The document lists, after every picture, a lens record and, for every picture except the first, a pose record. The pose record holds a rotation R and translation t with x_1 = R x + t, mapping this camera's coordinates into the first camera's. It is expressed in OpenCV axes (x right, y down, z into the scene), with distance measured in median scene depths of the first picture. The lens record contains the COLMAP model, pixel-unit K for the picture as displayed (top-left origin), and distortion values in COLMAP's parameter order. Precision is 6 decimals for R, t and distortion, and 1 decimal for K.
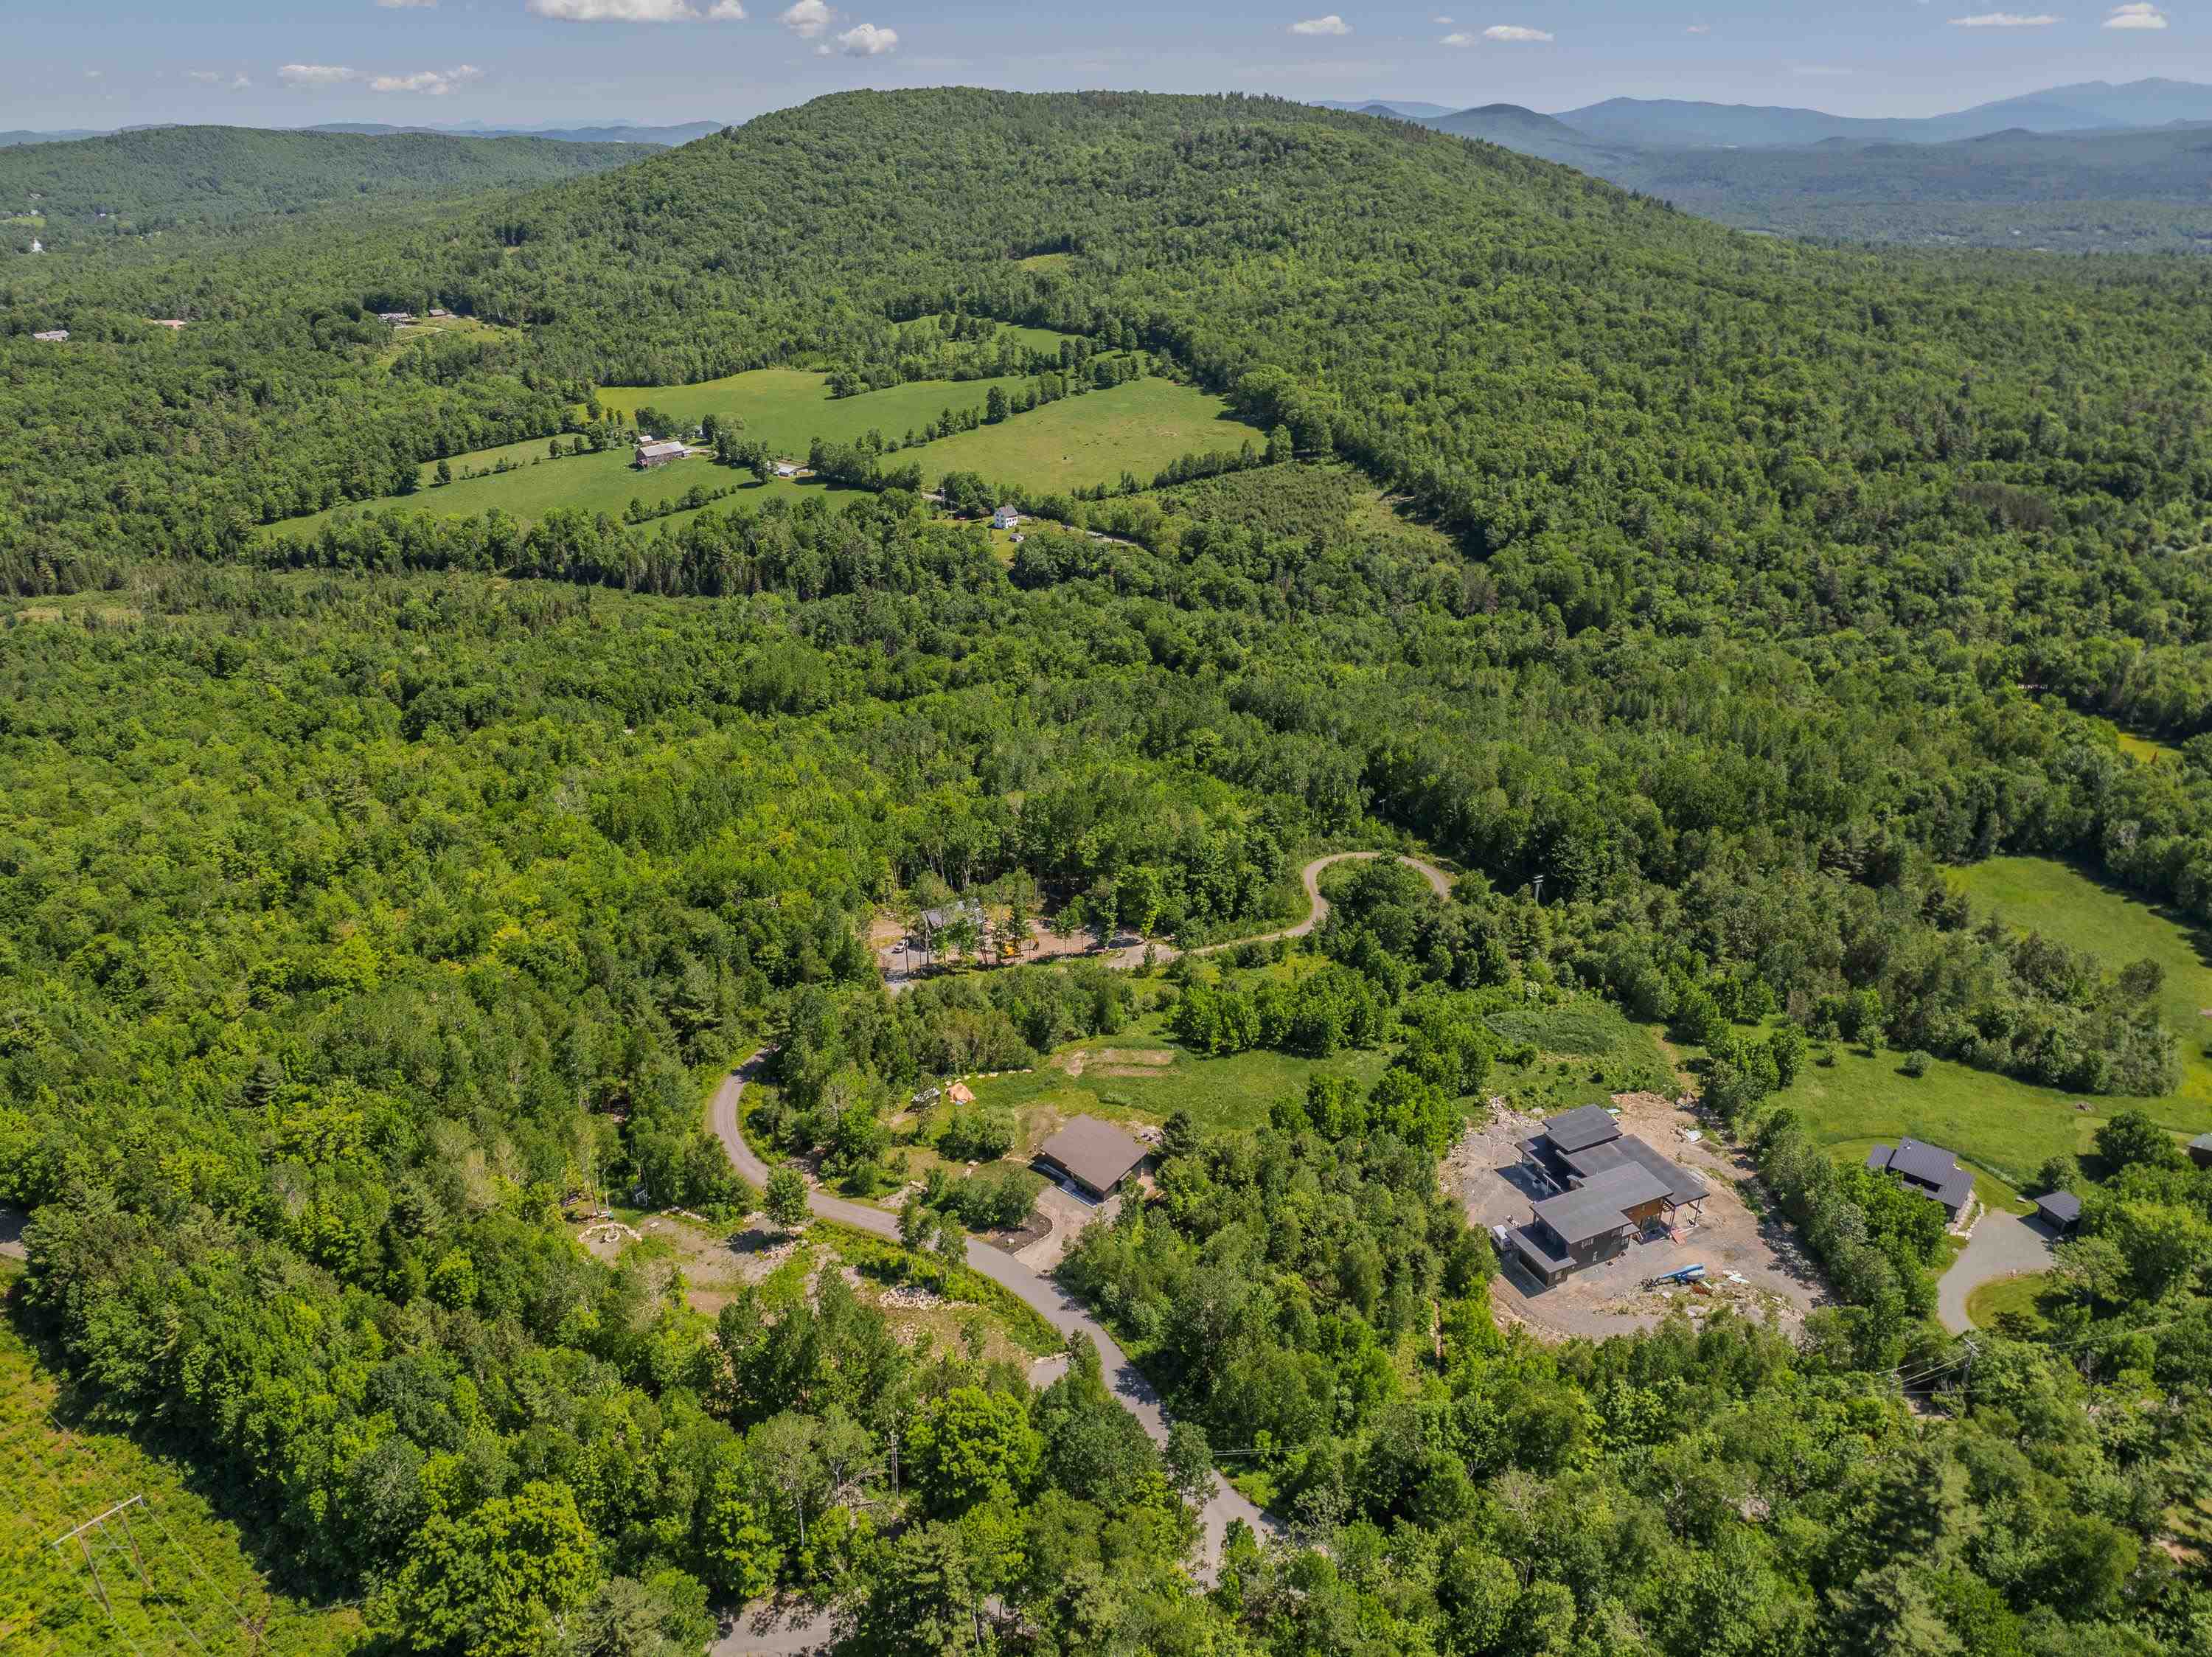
lens RADIAL K [[1562.2, 0, 1097.3], [0, 1562.2, 833.6], [0, 0, 1]] dist [-0.041645, 0.007152]
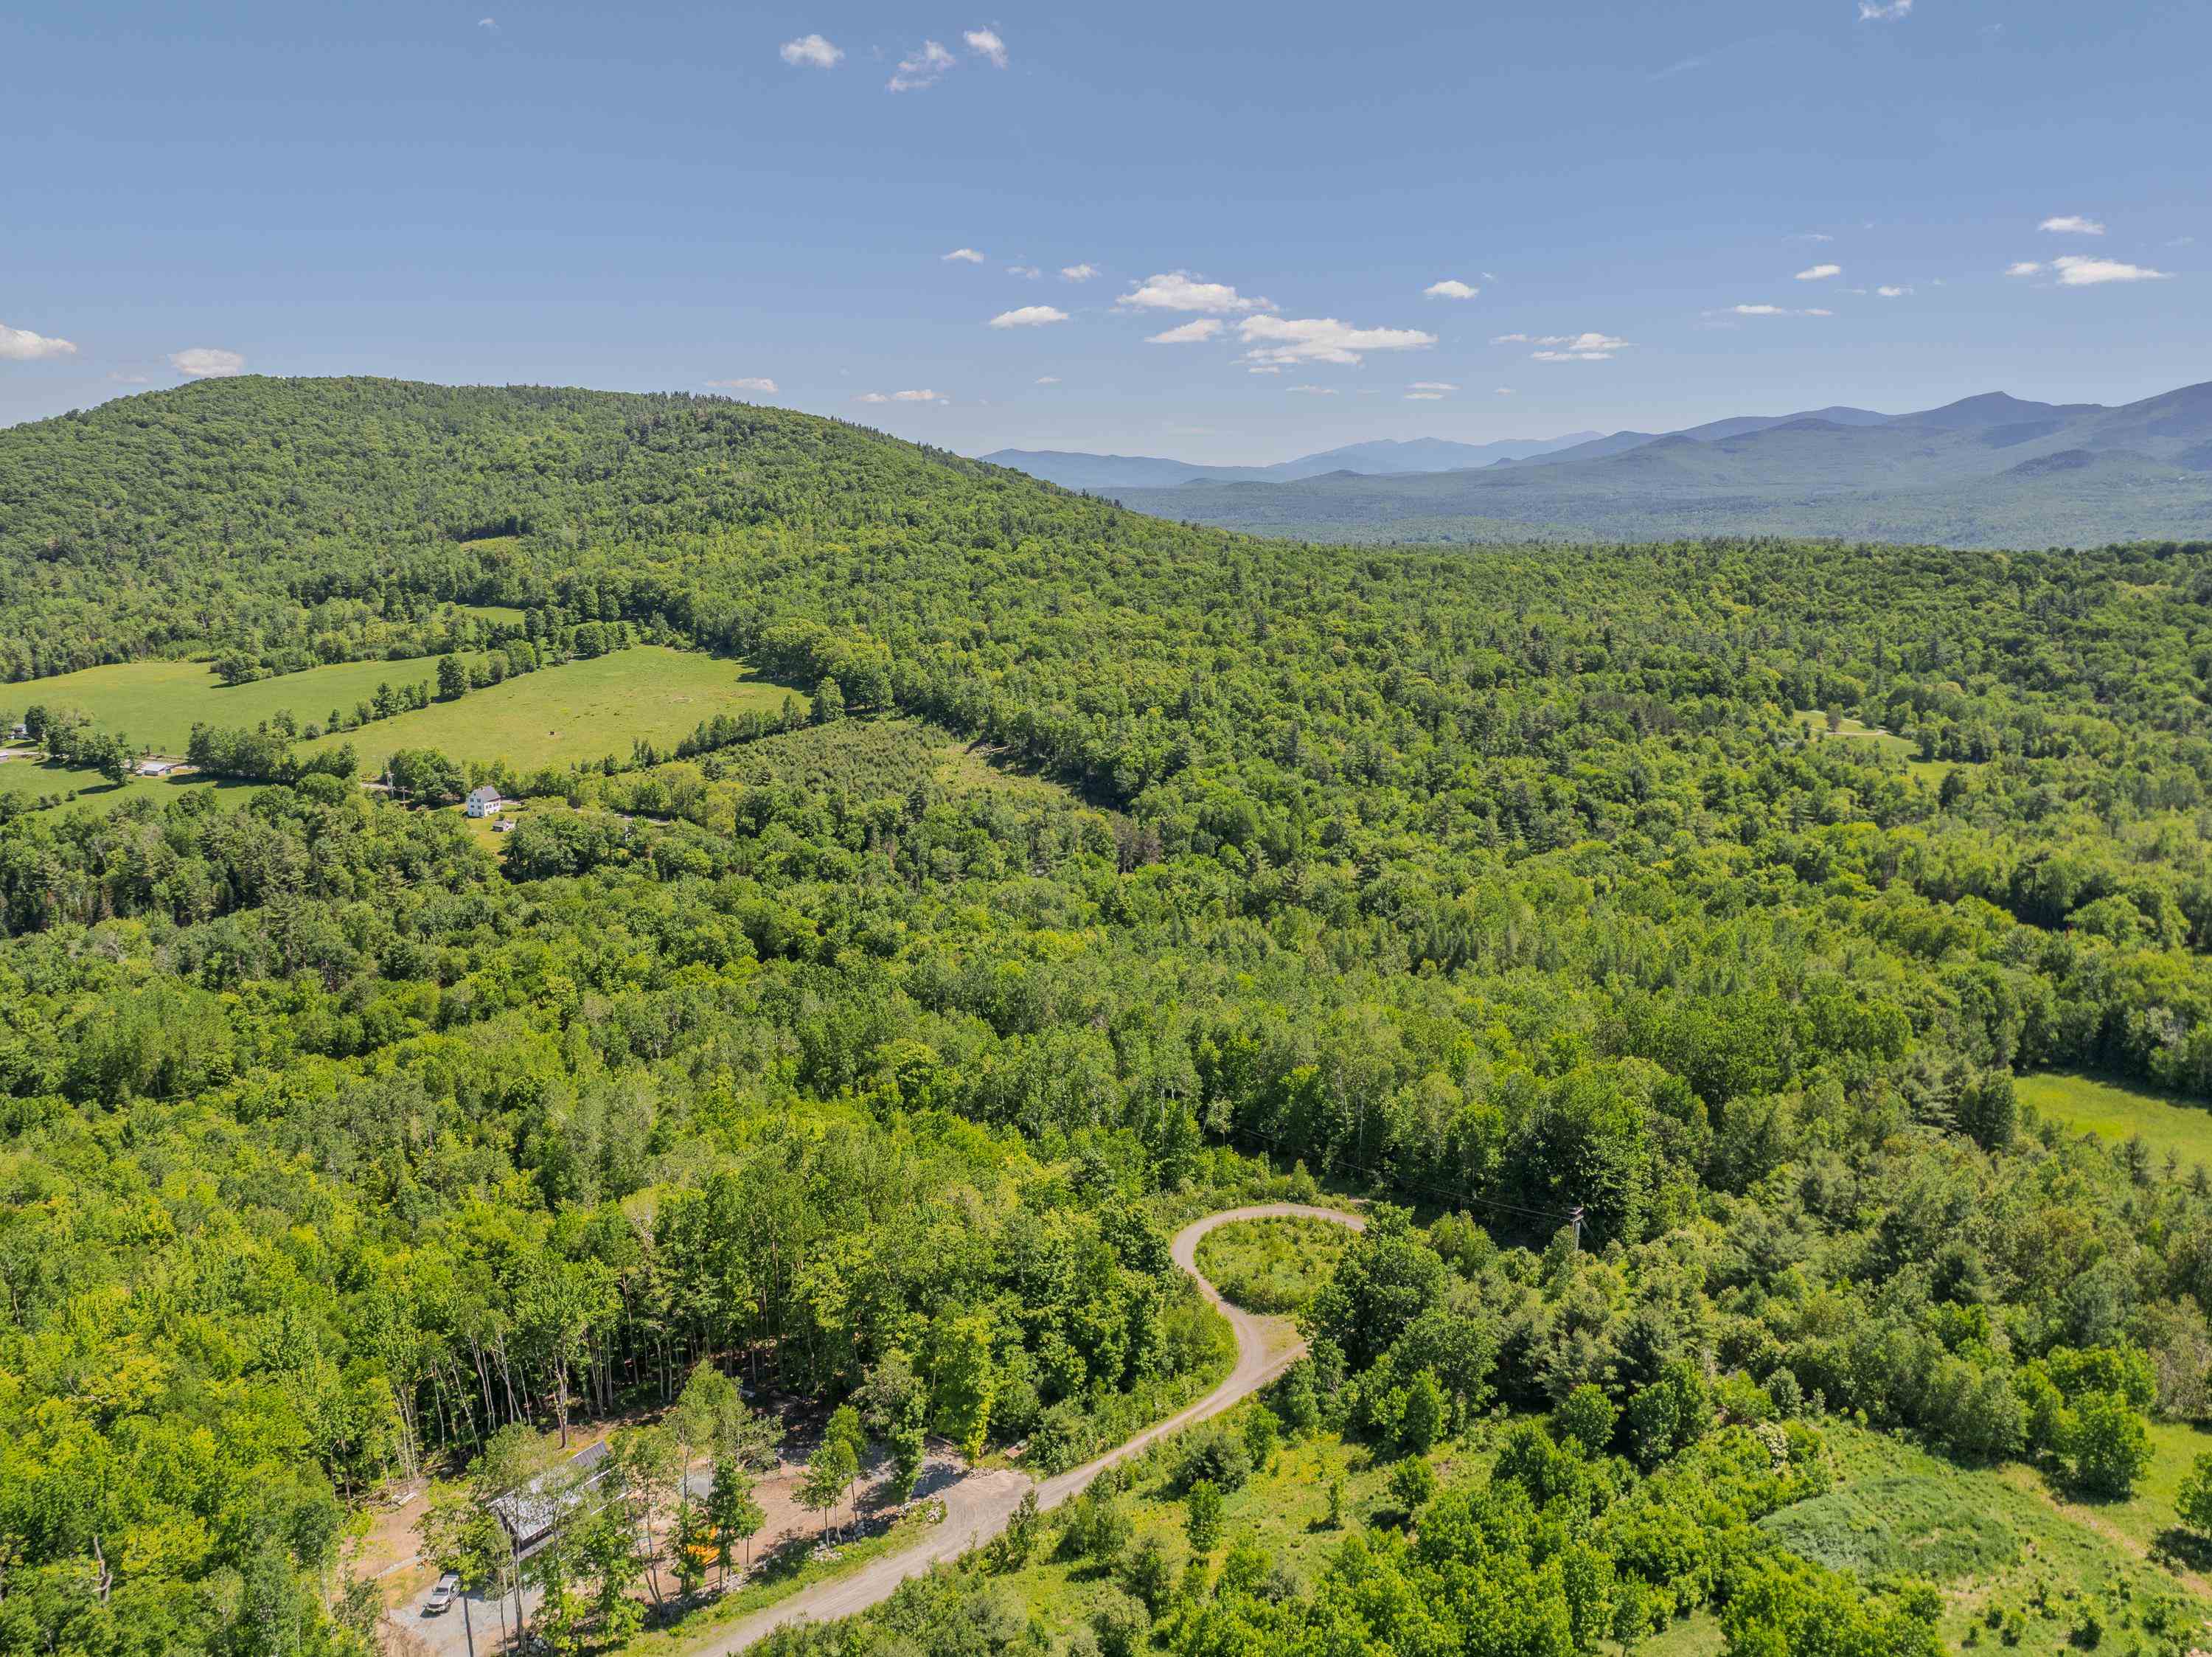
lens RADIAL K [[1562.2, 0, 1102.9], [0, 1562.2, 825.4], [0, 0, 1]] dist [-0.041645, 0.007152]
pose [[0.936076, -0.067357, 0.345289, -0.037038], [0.137853, 0.973237, -0.183866, -0.014129], [-0.323664, 0.219712, 0.920309, 0.212912]]
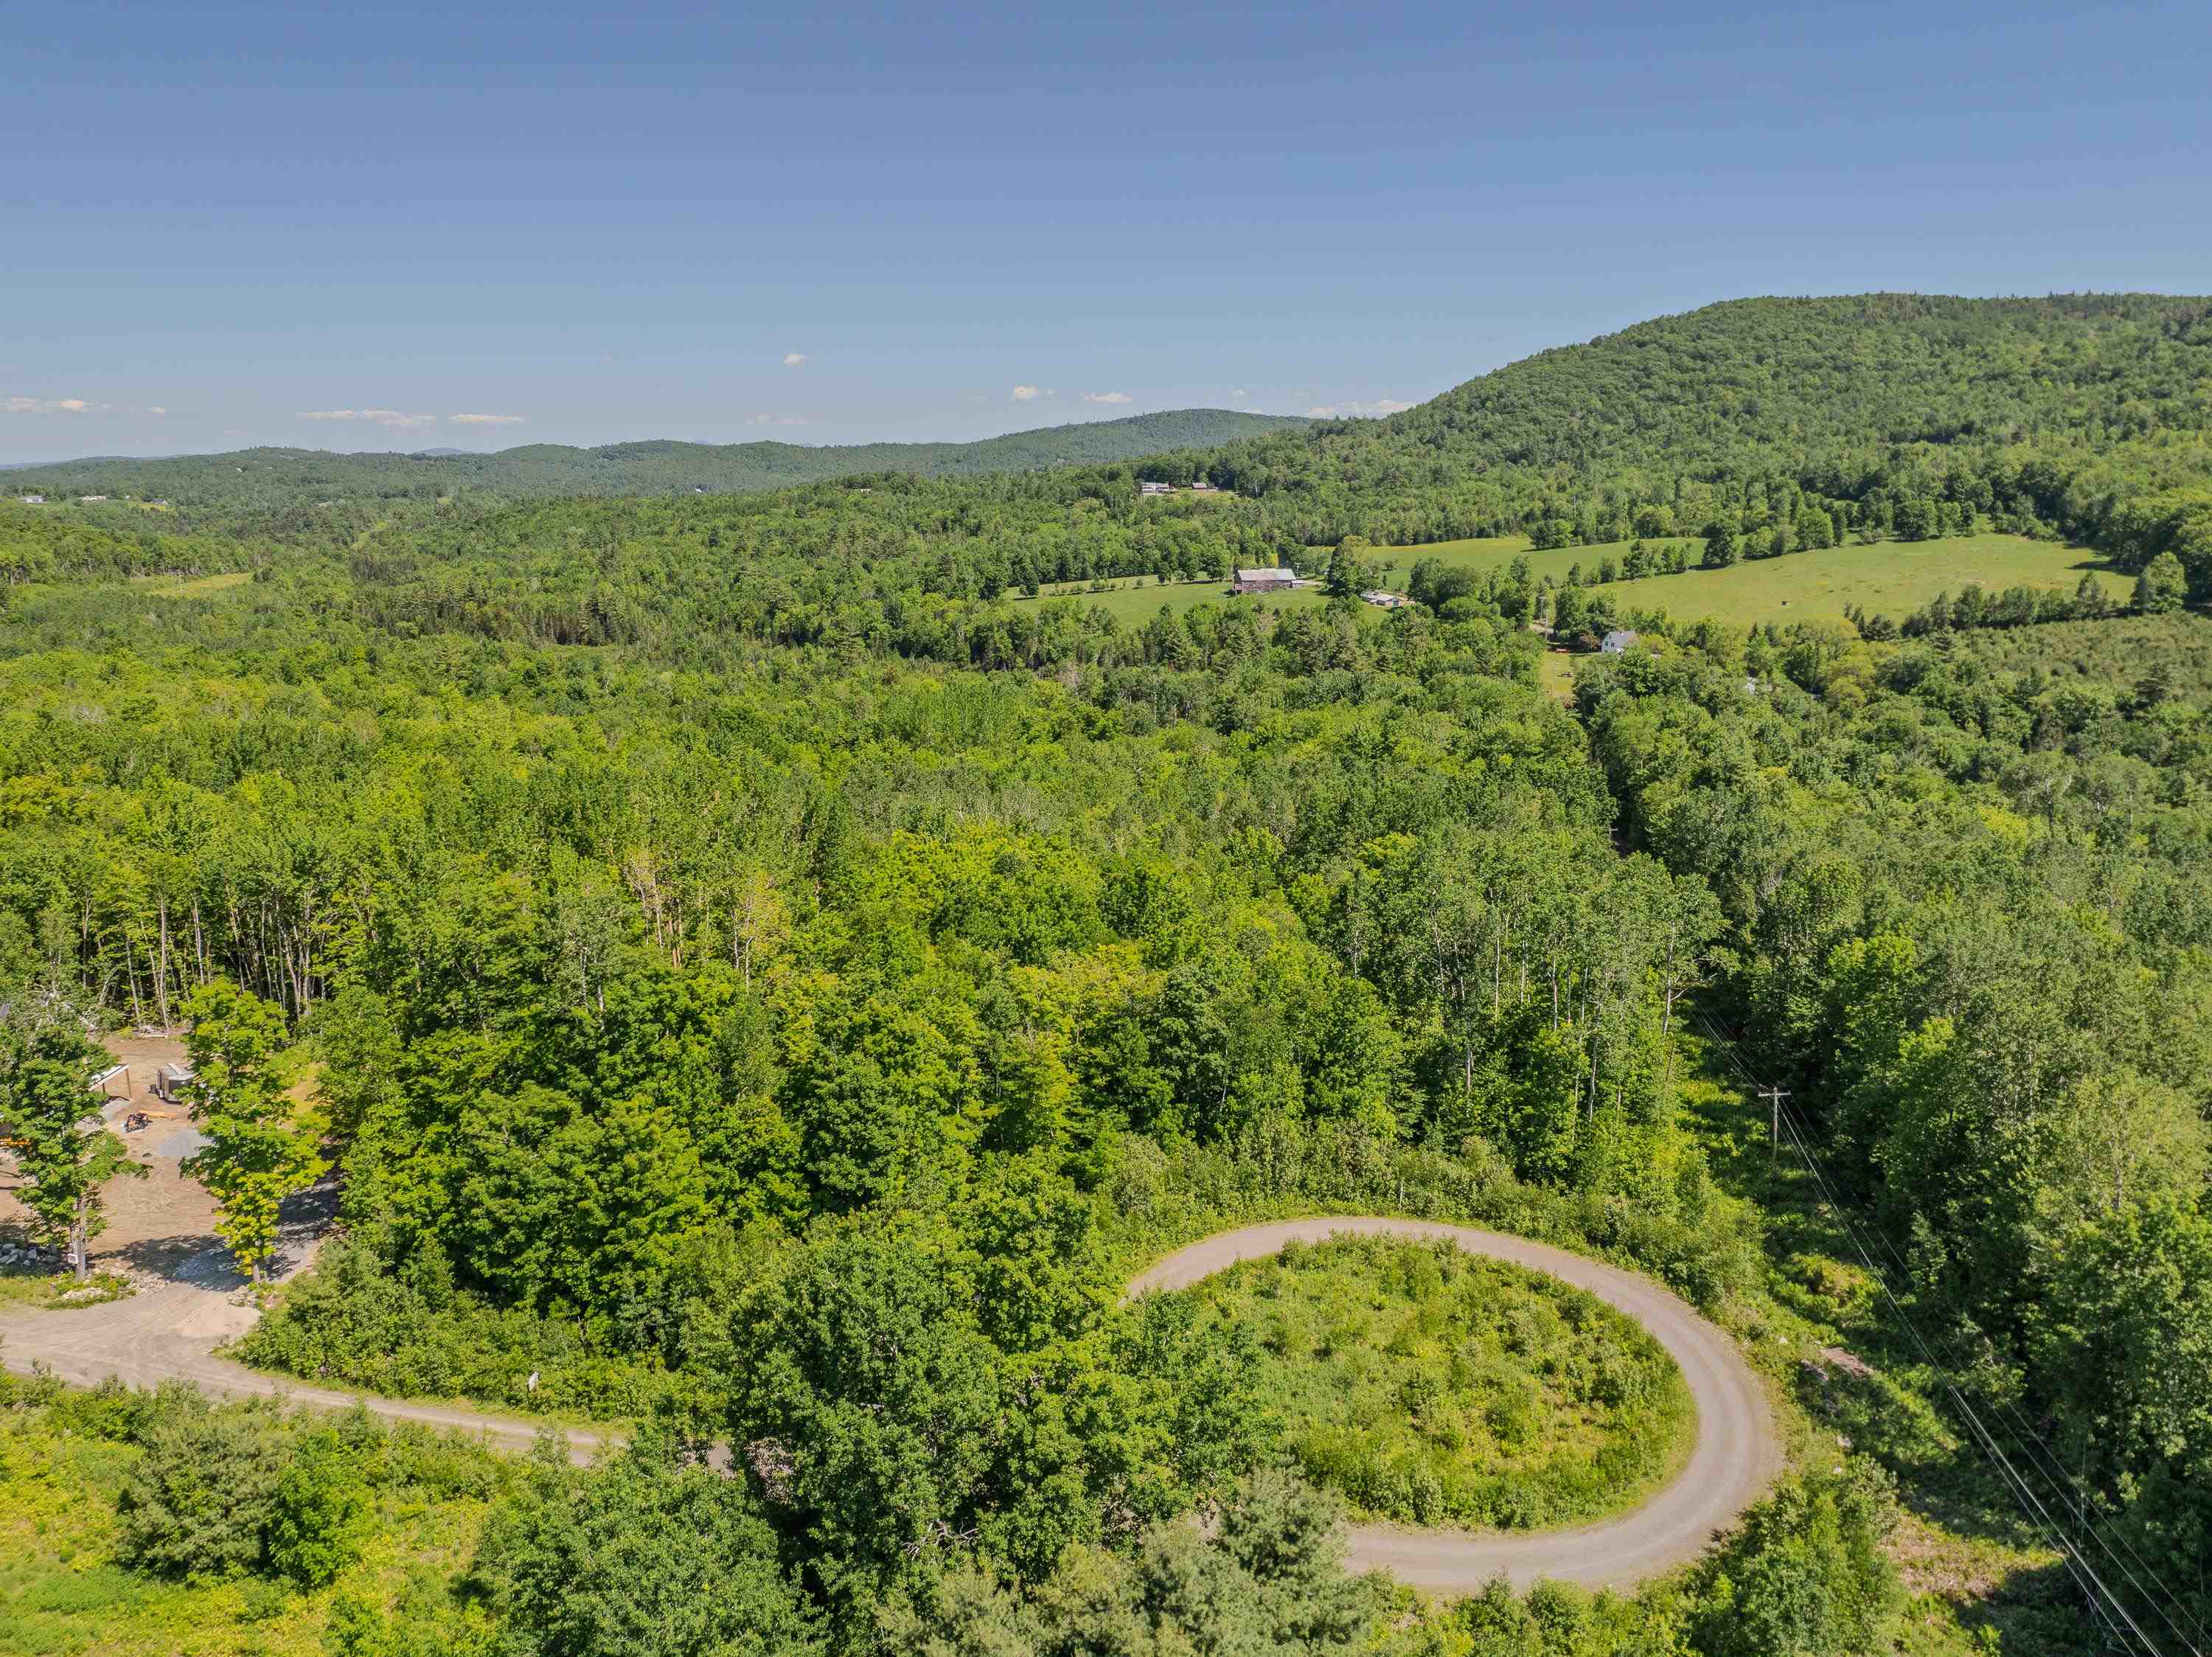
lens RADIAL K [[1562.2, 0, 1097.9], [0, 1562.2, 830.5], [0, 0, 1]] dist [-0.041645, 0.007152]
pose [[0.825202, 0.133143, -0.548921, 0.118763], [-0.237250, 0.963640, -0.122927, -0.002213], [0.512596, 0.231671, 0.826786, 0.365494]]
